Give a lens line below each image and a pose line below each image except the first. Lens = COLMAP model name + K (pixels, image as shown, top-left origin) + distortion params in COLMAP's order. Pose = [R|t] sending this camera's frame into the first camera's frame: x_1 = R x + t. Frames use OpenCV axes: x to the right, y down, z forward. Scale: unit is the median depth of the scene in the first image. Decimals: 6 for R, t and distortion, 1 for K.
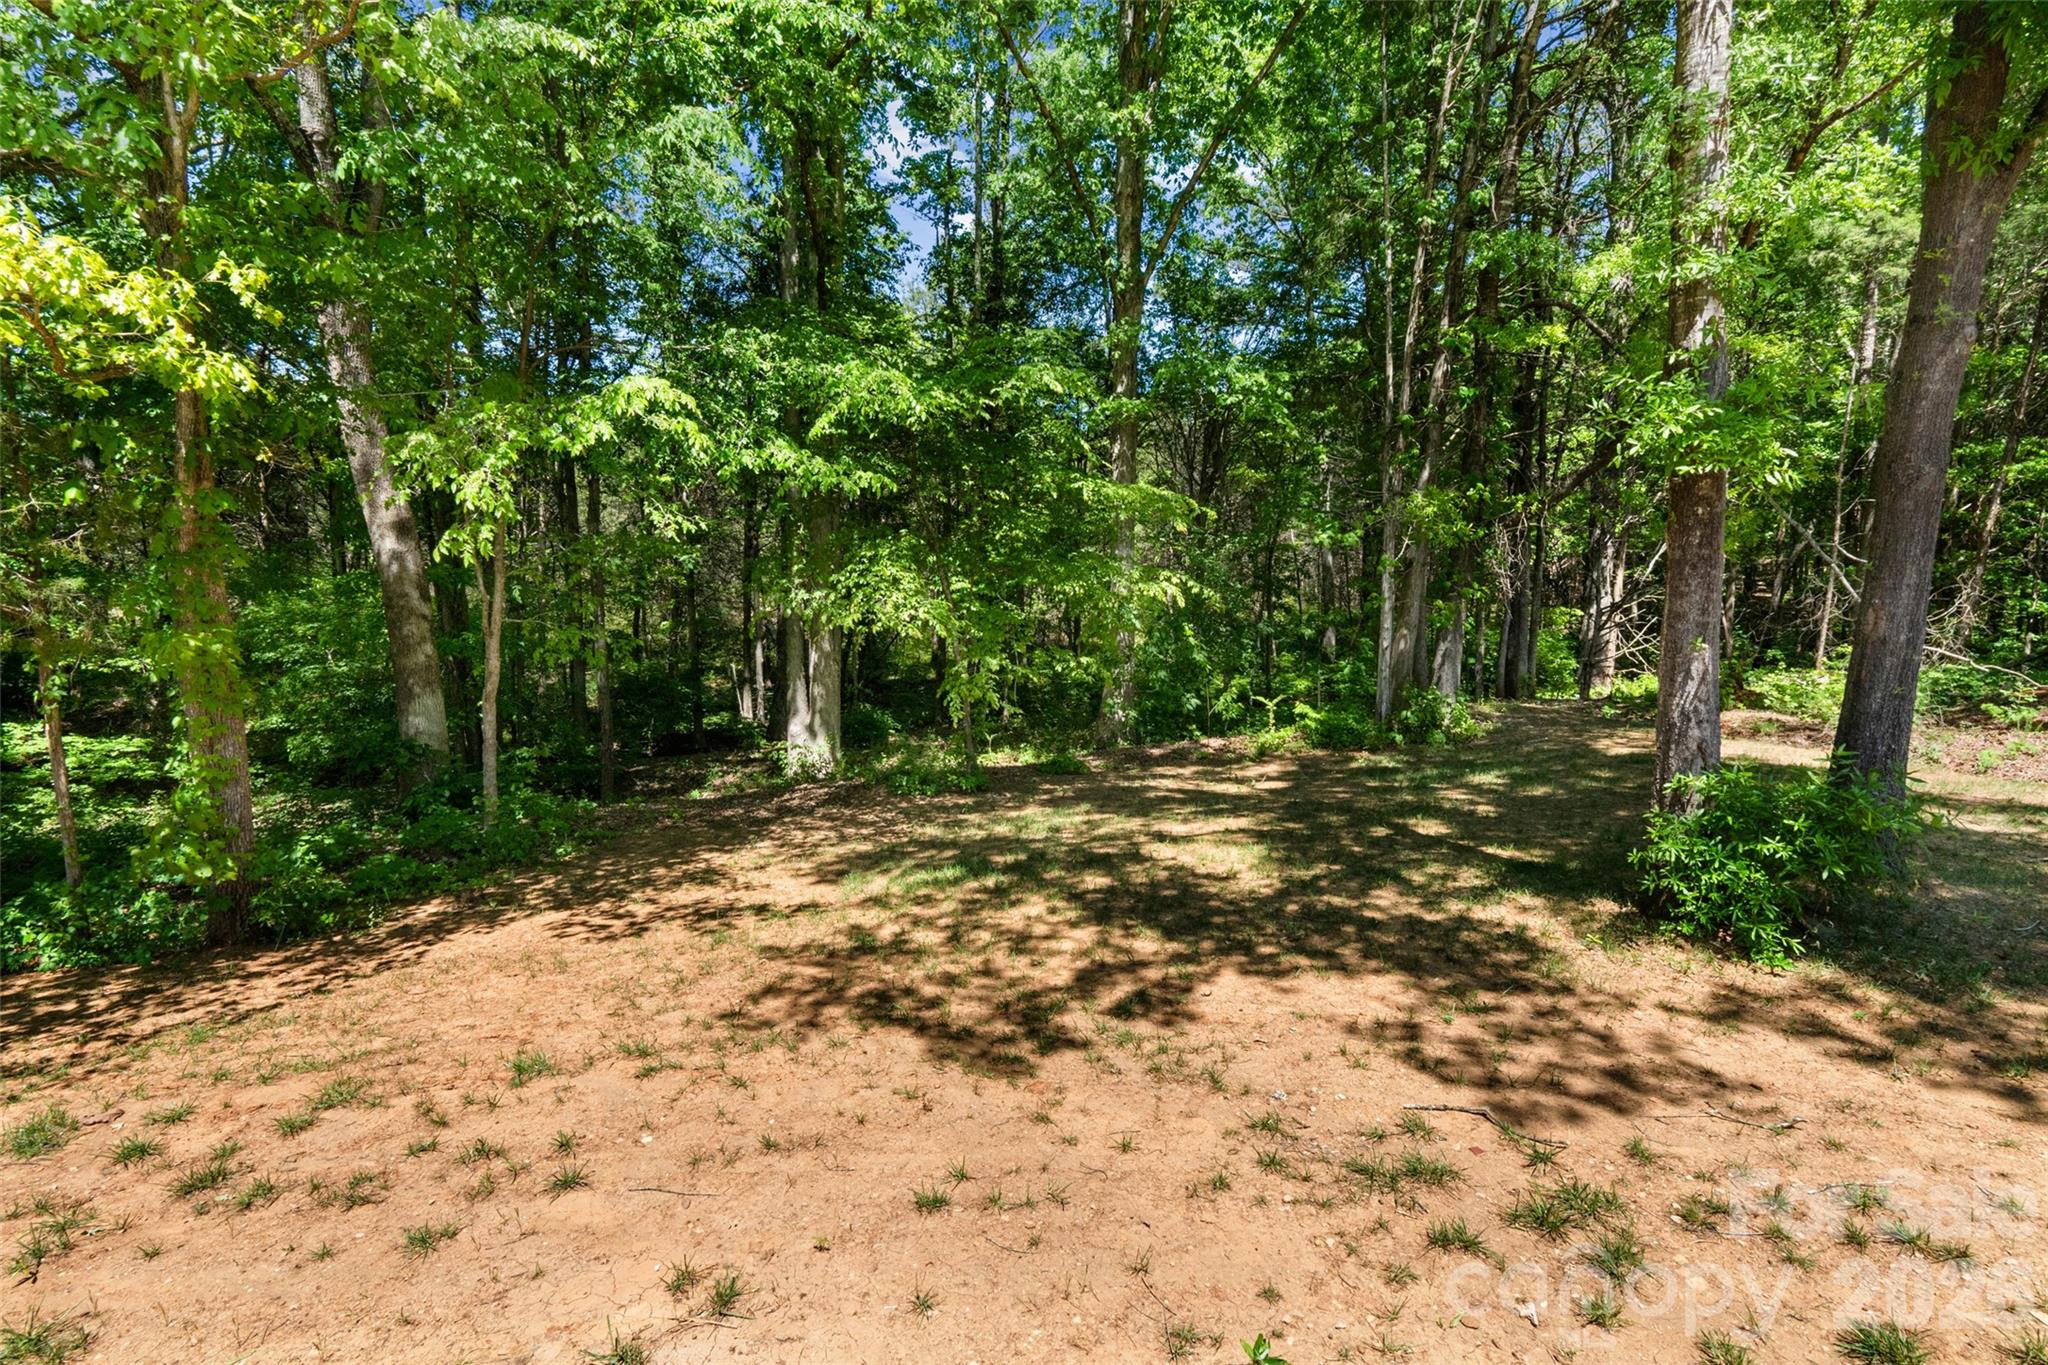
lens RADIAL K [[937.2, 0, 1034.1], [0, 937.2, 676.0], [0, 0, 1]] dist [-0.003668, -0.000697]
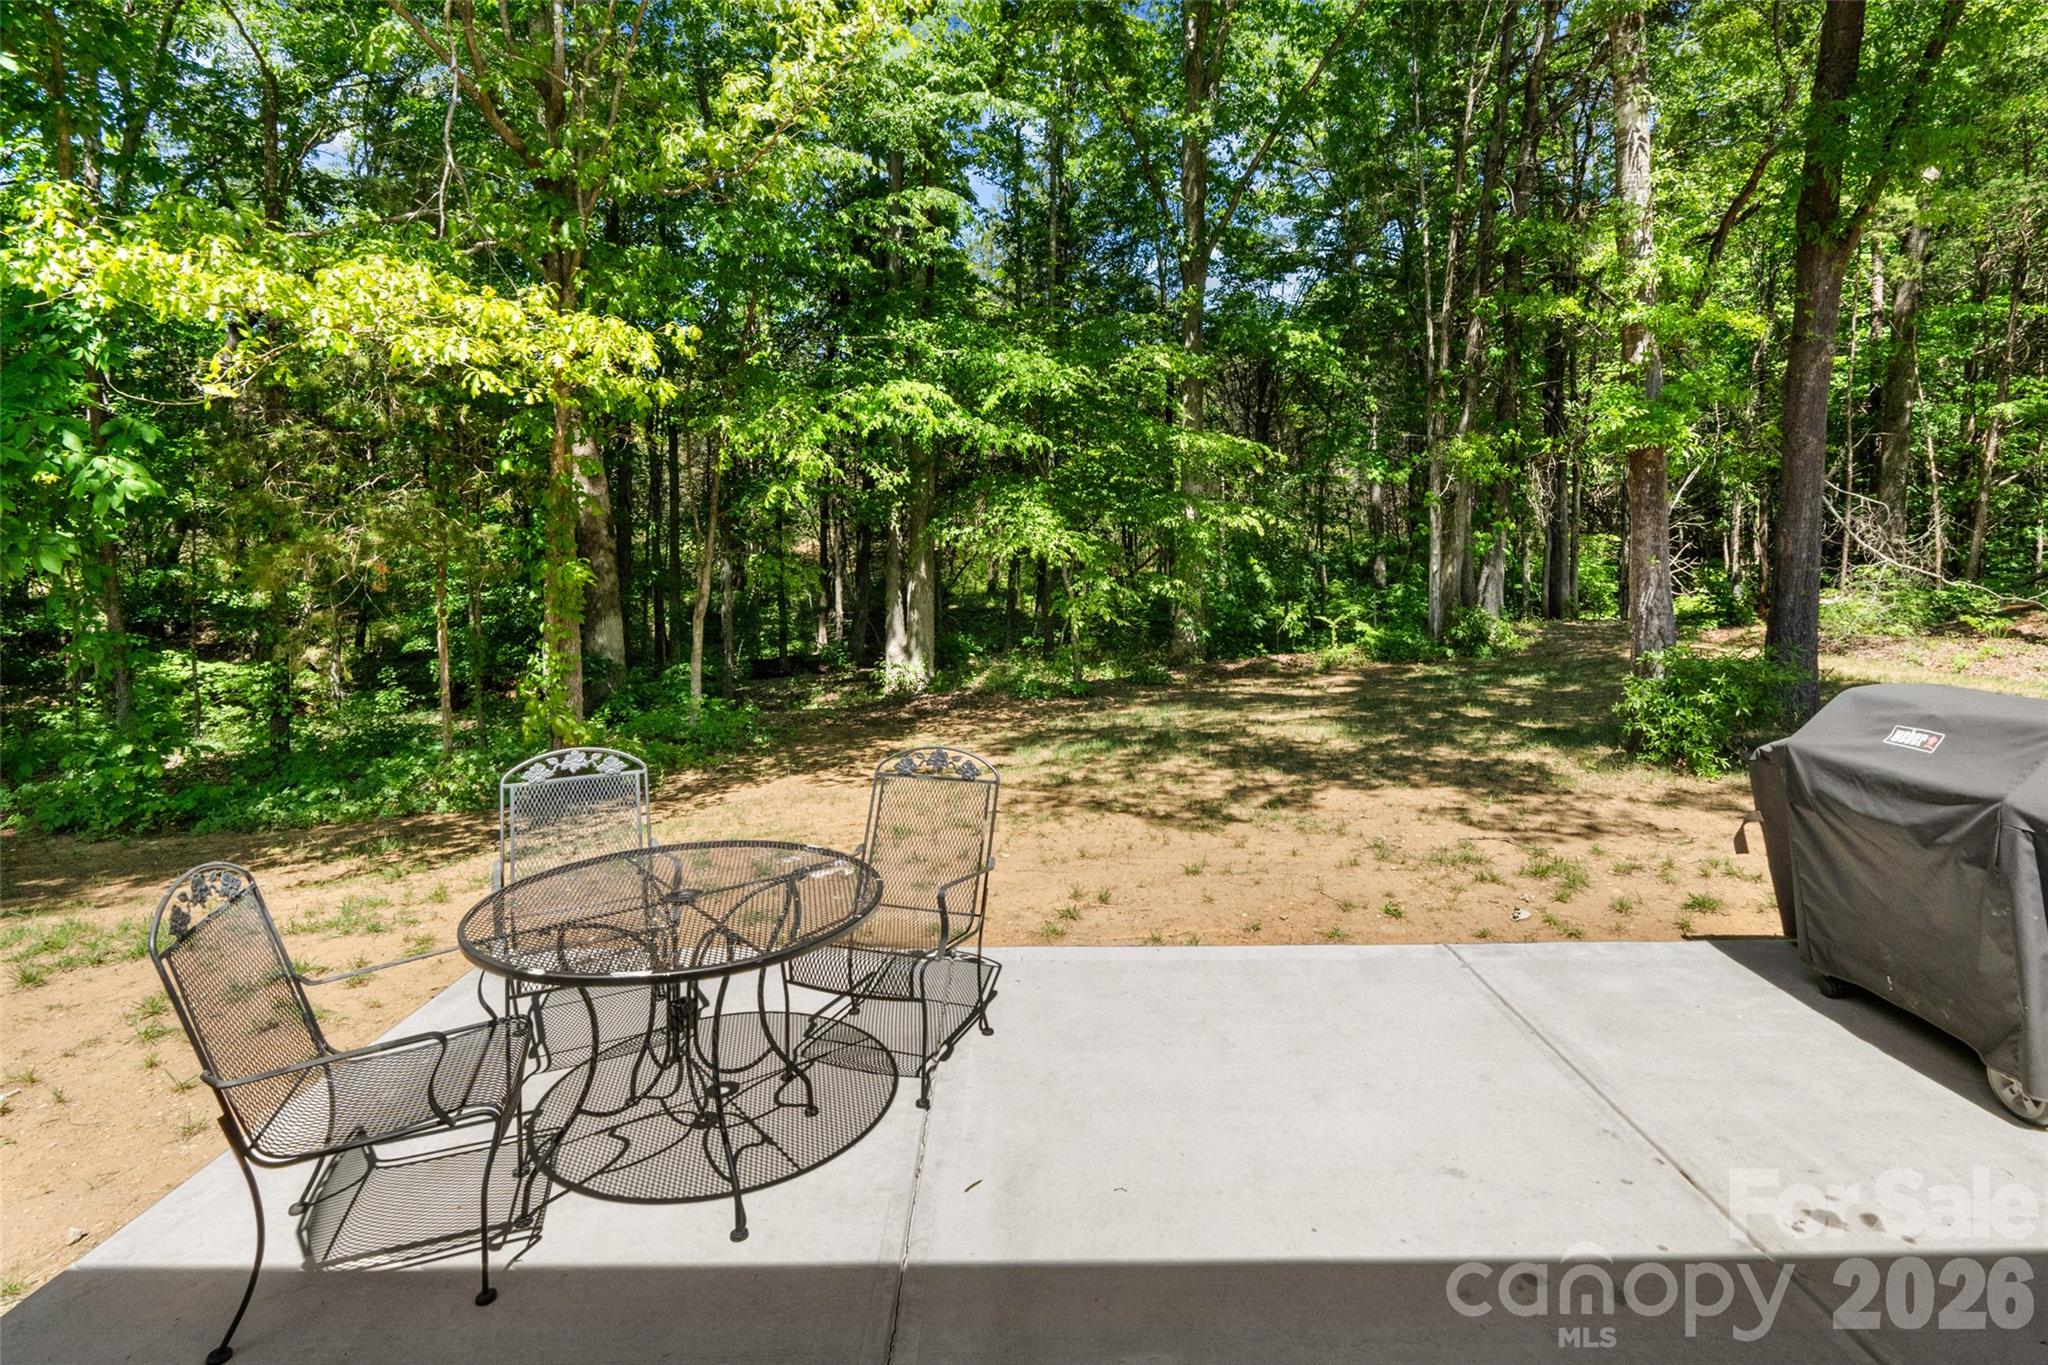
lens RADIAL K [[979.2, 0, 1035.7], [0, 979.2, 533.9], [0, 0, 1]] dist [-0.004666, -0.001016]
pose [[0.999606, -0.007611, -0.027011, -0.082745], [0.005496, 0.996973, -0.077553, 0.014823], [0.027520, 0.077374, 0.996622, -0.215927]]
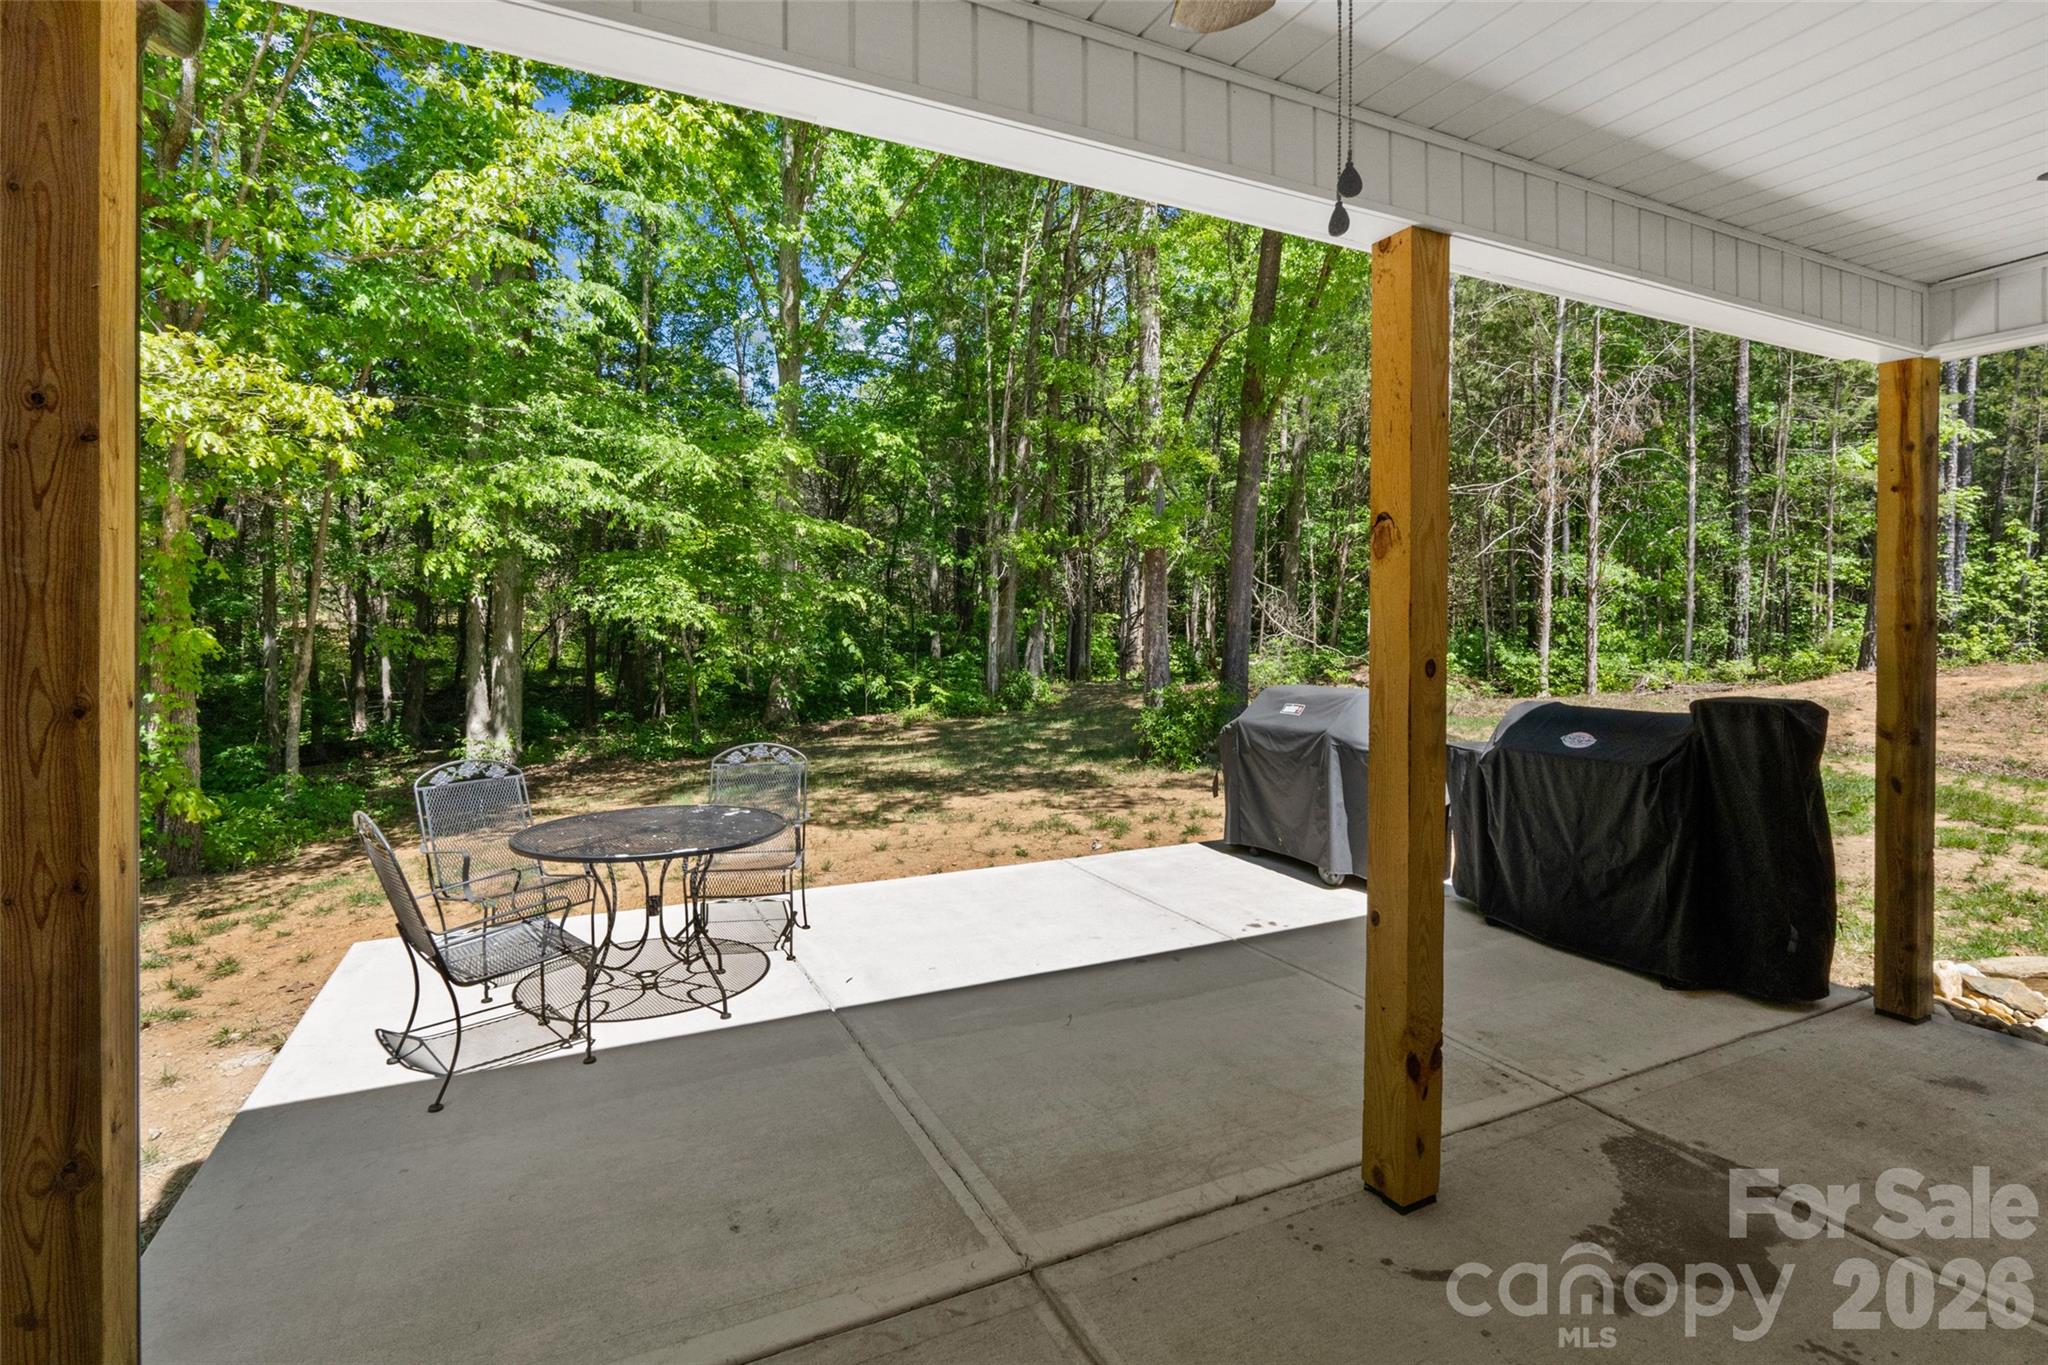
lens RADIAL K [[964.2, 0, 1016.9], [0, 964.2, 640.0], [0, 0, 1]] dist [-0.004322, -0.000641]
pose [[0.914160, -0.010212, 0.405226, -0.186726], [0.030055, 0.998639, -0.042634, 0.031698], [-0.404239, 0.051153, 0.913222, -0.344237]]
